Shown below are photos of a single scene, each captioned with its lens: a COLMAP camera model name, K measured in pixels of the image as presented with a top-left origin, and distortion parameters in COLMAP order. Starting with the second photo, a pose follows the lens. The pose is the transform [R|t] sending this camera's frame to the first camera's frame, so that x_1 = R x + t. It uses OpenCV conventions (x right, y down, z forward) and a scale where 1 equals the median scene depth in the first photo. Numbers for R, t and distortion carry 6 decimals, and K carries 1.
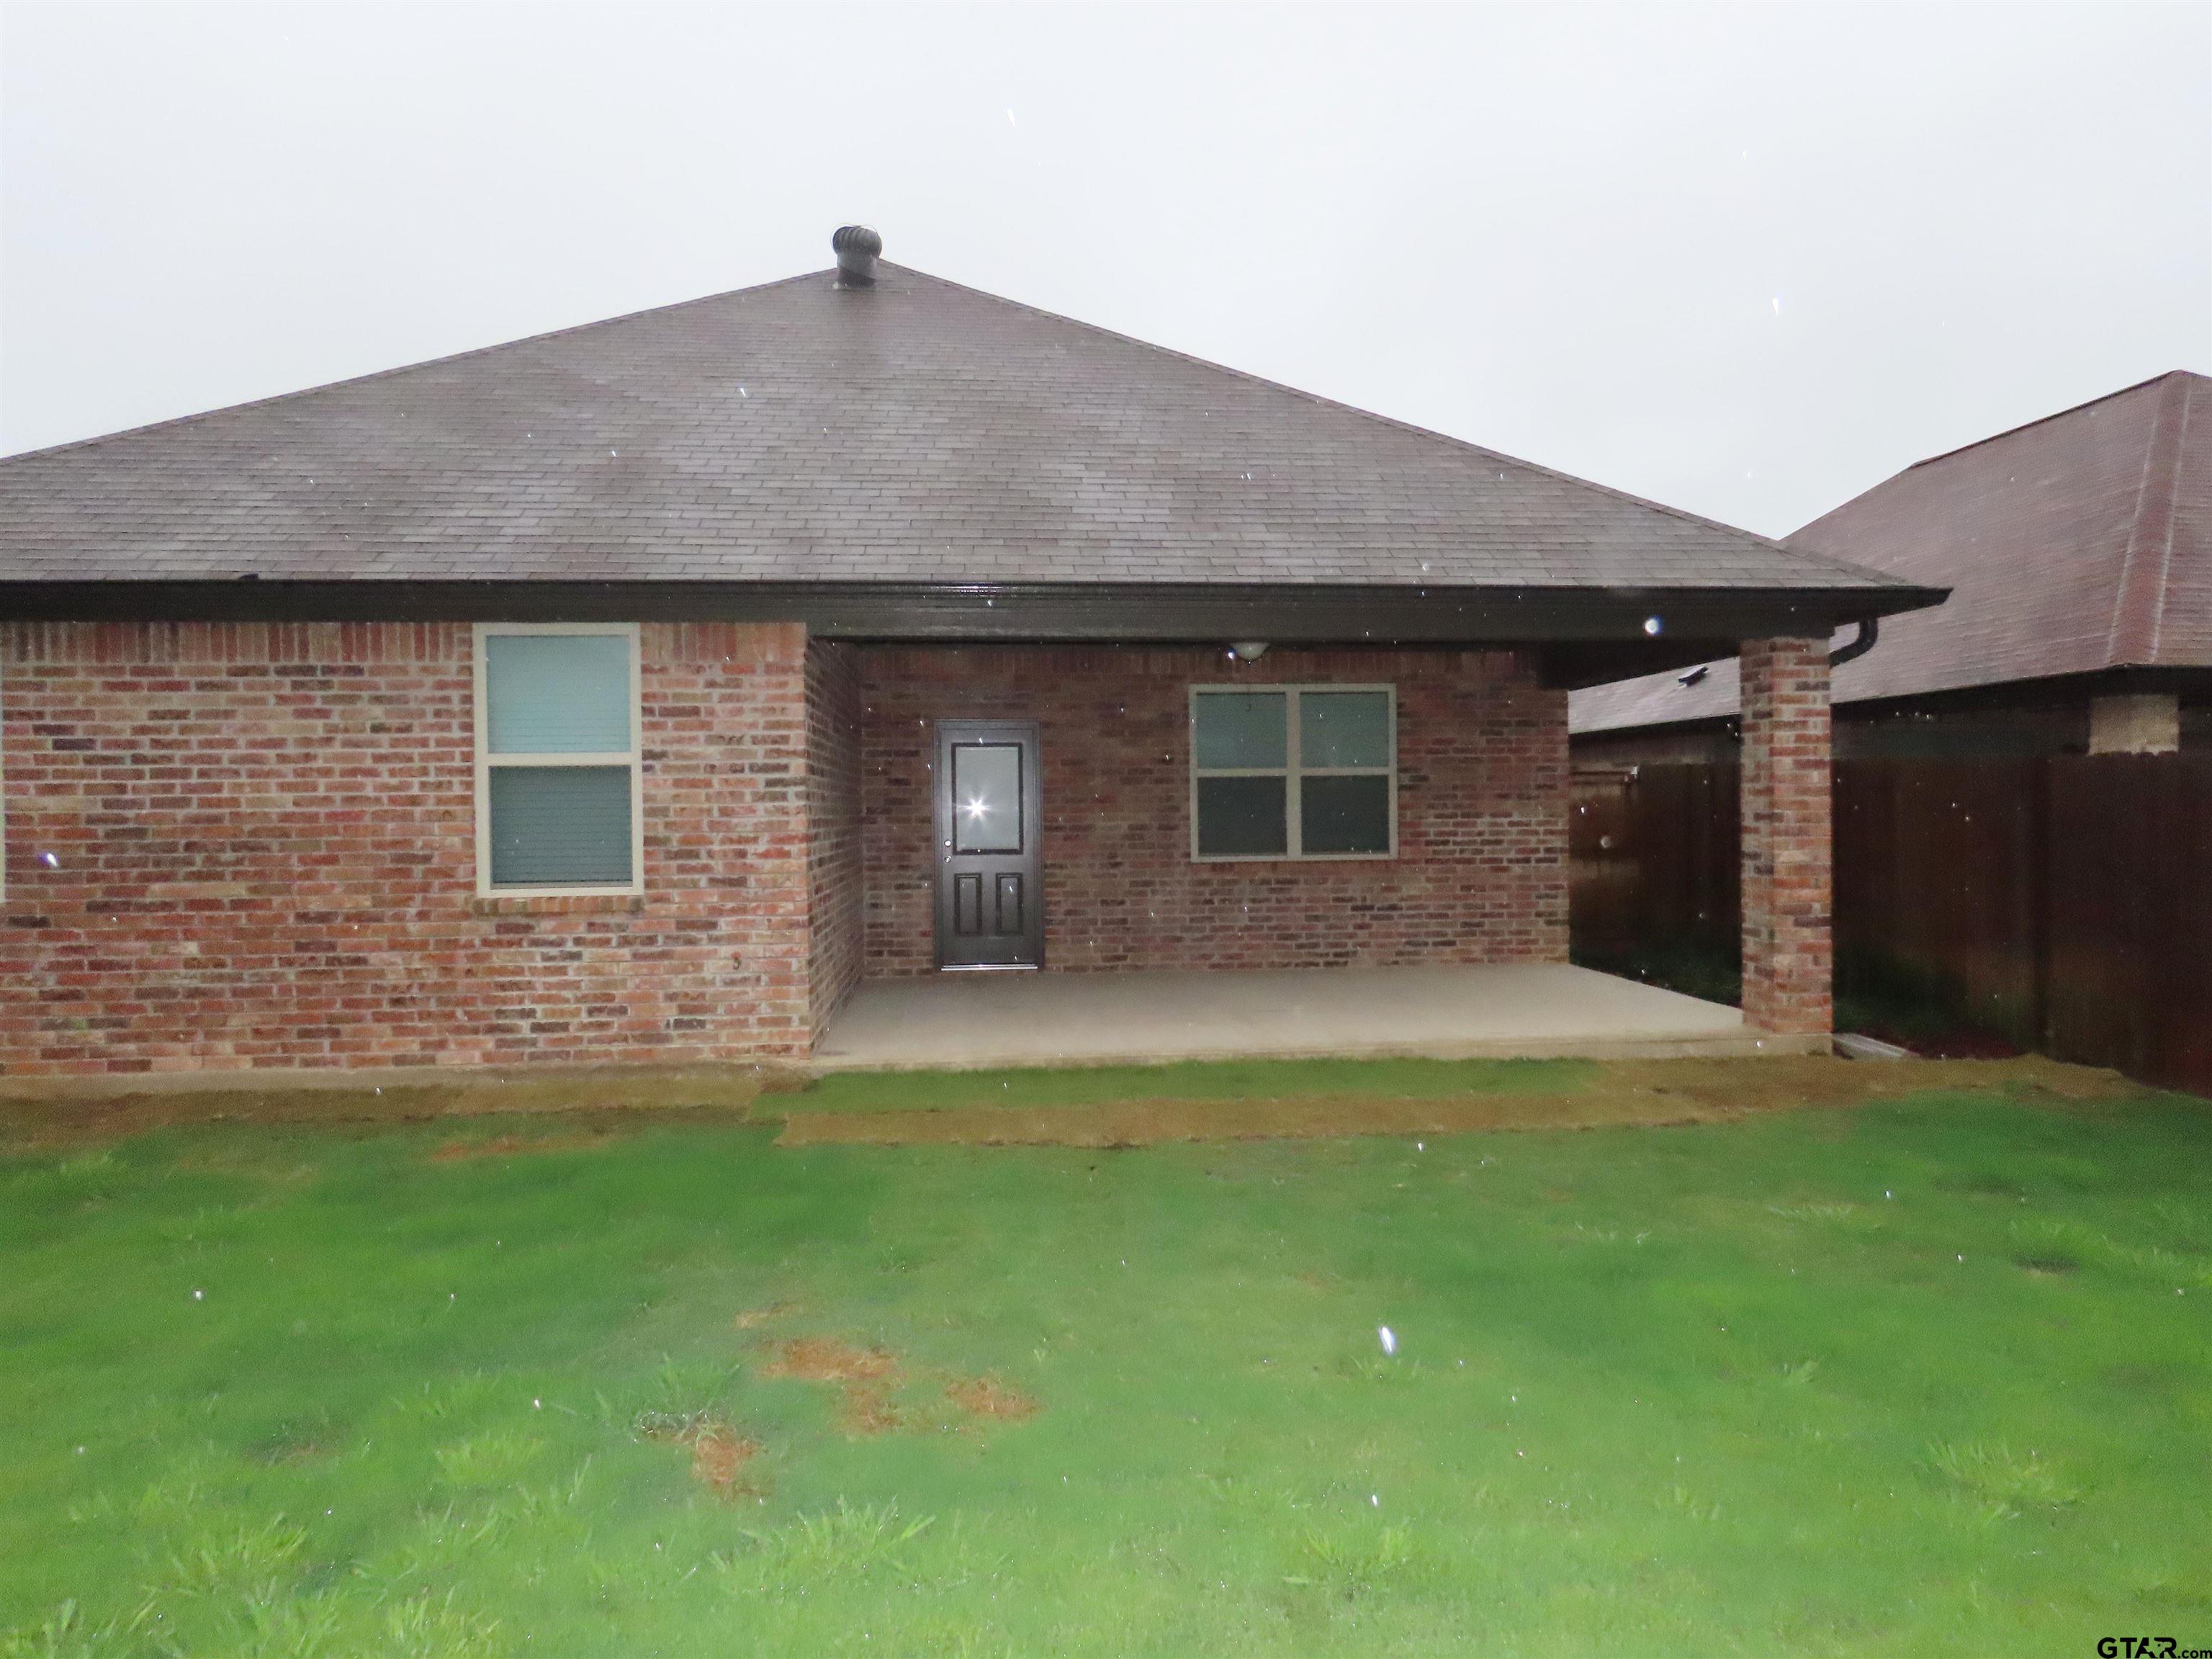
lens RADIAL K [[1381.6, 0, 1106.0], [0, 1381.6, 829.5], [0, 0, 1]] dist [-0.015774, 0.006802]
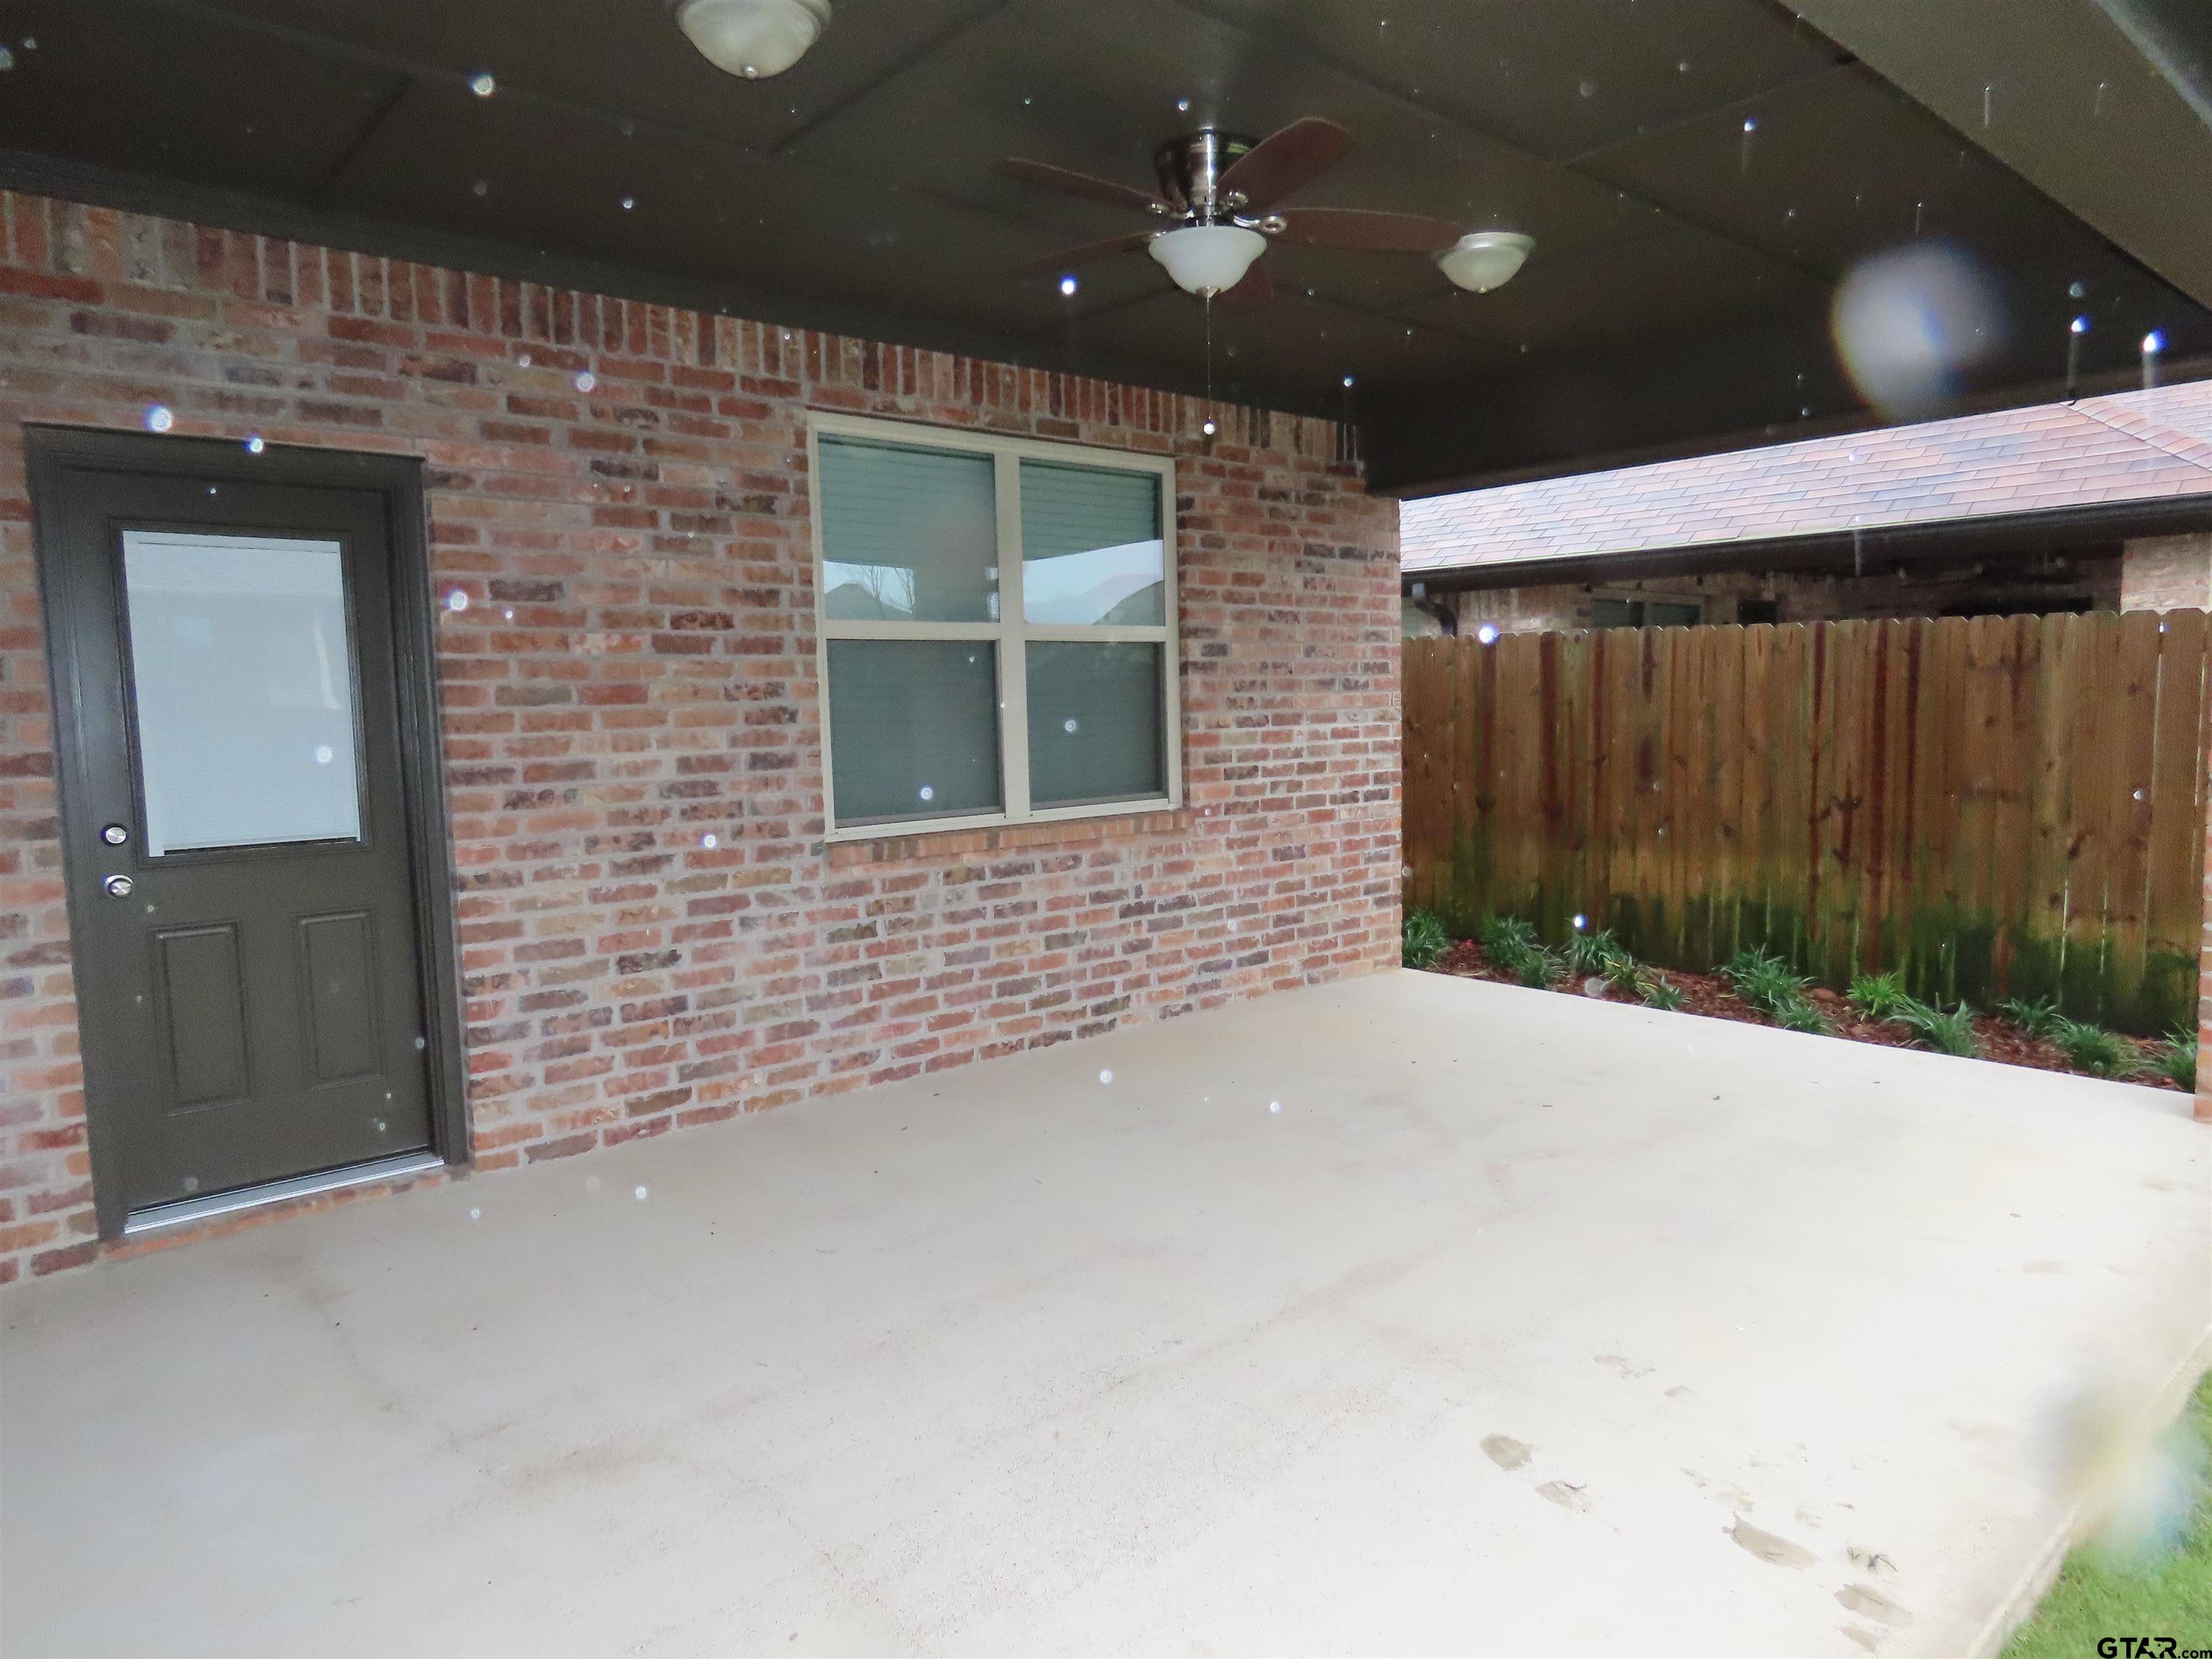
lens RADIAL K [[1381.6, 0, 1106.0], [0, 1381.6, 829.5], [0, 0, 1]] dist [-0.015774, 0.006802]
pose [[0.816344, -0.062625, 0.574160, -0.107719], [0.027016, 0.997156, 0.070351, -0.007370], [-0.576933, -0.041919, 0.815715, 0.600919]]
